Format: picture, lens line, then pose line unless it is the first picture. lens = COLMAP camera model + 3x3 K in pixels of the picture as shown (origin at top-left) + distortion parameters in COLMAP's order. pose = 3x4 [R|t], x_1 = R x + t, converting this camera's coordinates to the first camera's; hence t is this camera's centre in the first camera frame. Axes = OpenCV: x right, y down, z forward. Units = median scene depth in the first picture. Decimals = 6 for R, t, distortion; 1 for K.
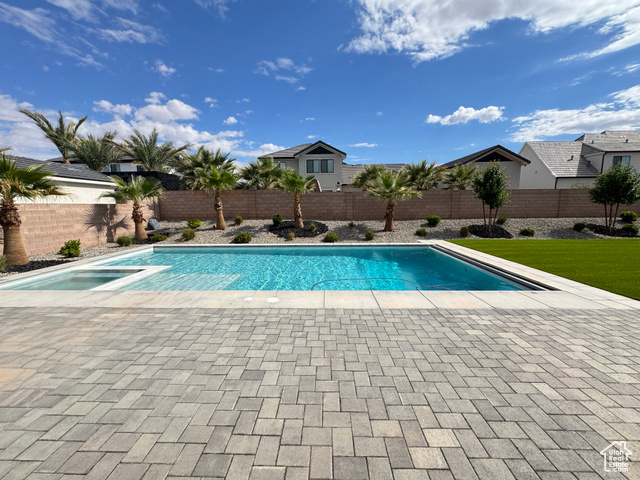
lens RADIAL K [[255.9, 0, 320.4], [0, 255.9, 237.3], [0, 0, 1]] dist [-0.003872, 0.000509]
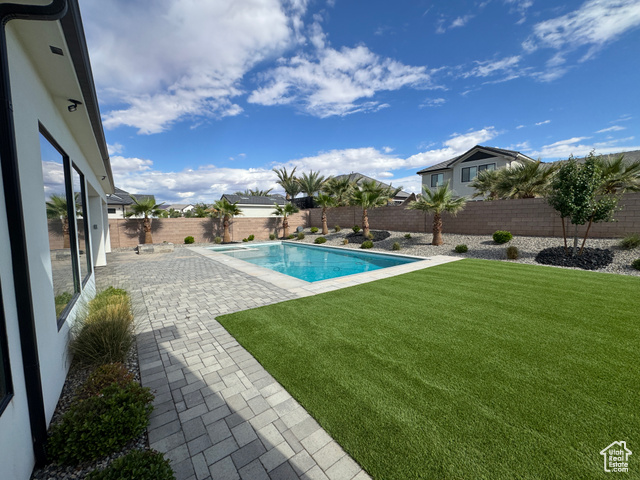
lens RADIAL K [[253.9, 0, 320.0], [0, 253.9, 240.0], [0, 0, 1]] dist [-0.001721, 0.000028]
pose [[0.638901, 0.069442, -0.766148, 0.732944], [-0.090748, 0.995767, 0.014579, -0.017182], [0.763918, 0.060212, 0.642498, 0.050225]]
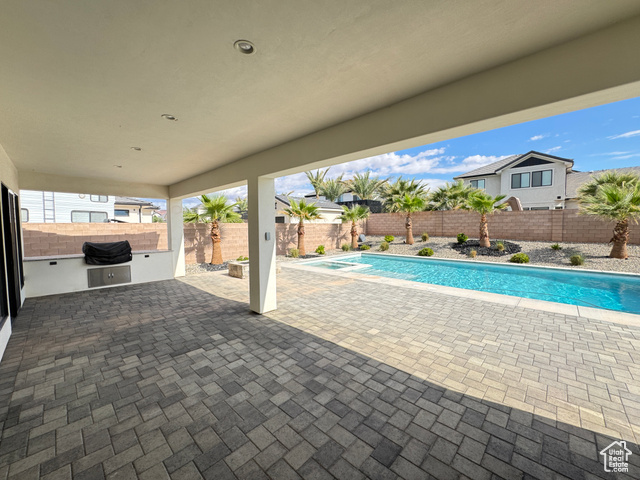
lens RADIAL K [[255.9, 0, 320.4], [0, 255.9, 237.3], [0, 0, 1]] dist [-0.003872, 0.000509]
pose [[0.746091, 0.036376, -0.664850, 0.104633], [-0.084725, 0.995577, -0.040607, 0.022016], [0.660432, 0.086626, 0.745872, -0.193286]]
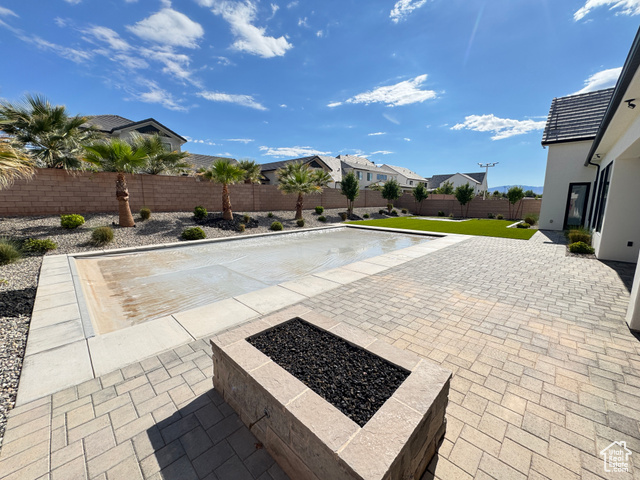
lens RADIAL K [[253.9, 0, 320.0], [0, 253.9, 240.0], [0, 0, 1]] dist [-0.001721, 0.000028]
pose [[0.672661, -0.101273, 0.732988, -0.574143], [0.075805, 0.994809, 0.067882, -0.000186], [-0.736058, 0.009902, 0.676846, 0.107512]]
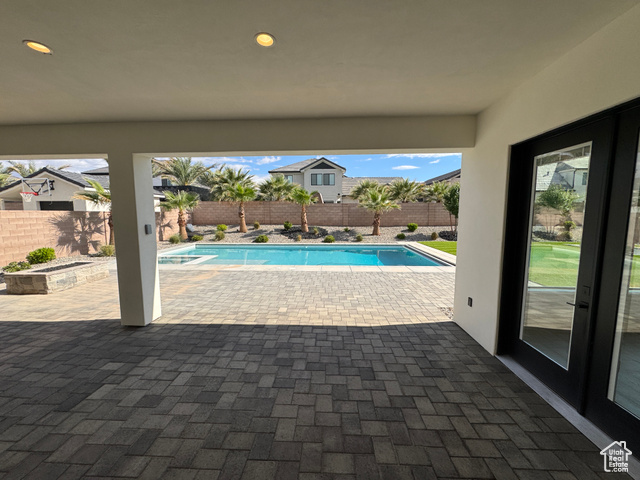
lens RADIAL K [[253.9, 0, 320.0], [0, 253.9, 240.0], [0, 0, 1]] dist [-0.001721, 0.000028]
pose [[0.999857, 0.010869, -0.012937, 0.008556], [-0.011118, 0.999751, -0.019362, 0.027436], [0.012723, 0.019504, 0.999729, -0.259467]]
